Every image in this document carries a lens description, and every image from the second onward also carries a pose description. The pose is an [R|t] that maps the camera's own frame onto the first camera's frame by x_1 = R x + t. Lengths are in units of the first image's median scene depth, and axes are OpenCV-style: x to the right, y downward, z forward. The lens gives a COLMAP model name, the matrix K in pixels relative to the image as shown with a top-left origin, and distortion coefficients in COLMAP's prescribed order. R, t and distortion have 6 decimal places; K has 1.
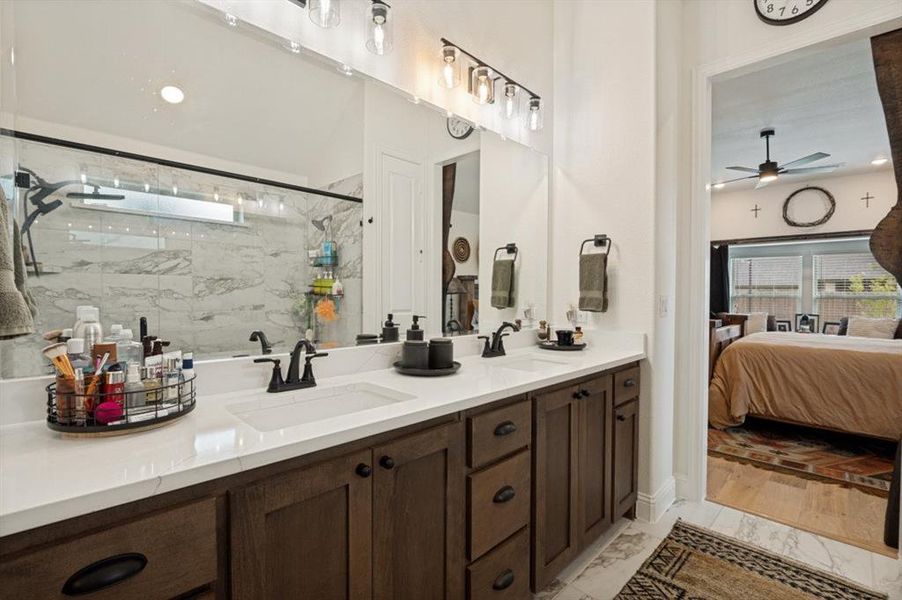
lens RADIAL K [[408.0, 0, 451.9], [0, 408.0, 297.8], [0, 0, 1]] dist [-0.001532, -0.000549]
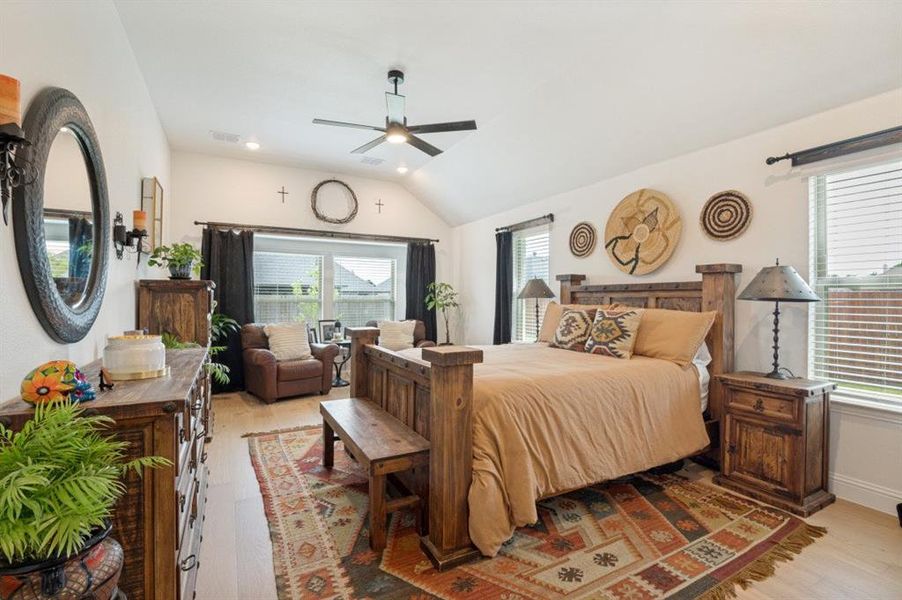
lens RADIAL K [[408.0, 0, 451.3], [0, 408.0, 300.0], [0, 0, 1]] dist [-0.001532, -0.000549]
pose [[0.274515, -0.008319, 0.961547, 0.148463], [0.013354, 0.999899, 0.004838, -0.013284], [-0.961490, 0.011512, 0.274598, 1.000245]]
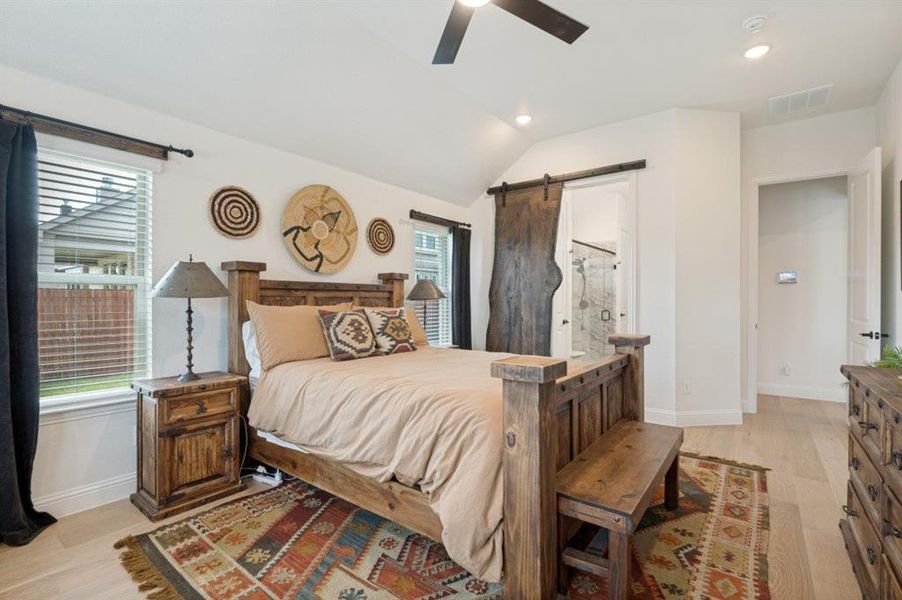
lens RADIAL K [[408.0, 0, 451.4], [0, 408.0, 297.6], [0, 0, 1]] dist [-0.001532, -0.000549]
pose [[-0.989965, -0.013832, -0.140634, 0.851881], [-0.015994, 0.999771, 0.014251, -0.021958], [0.140404, 0.016357, -0.989959, 1.631799]]
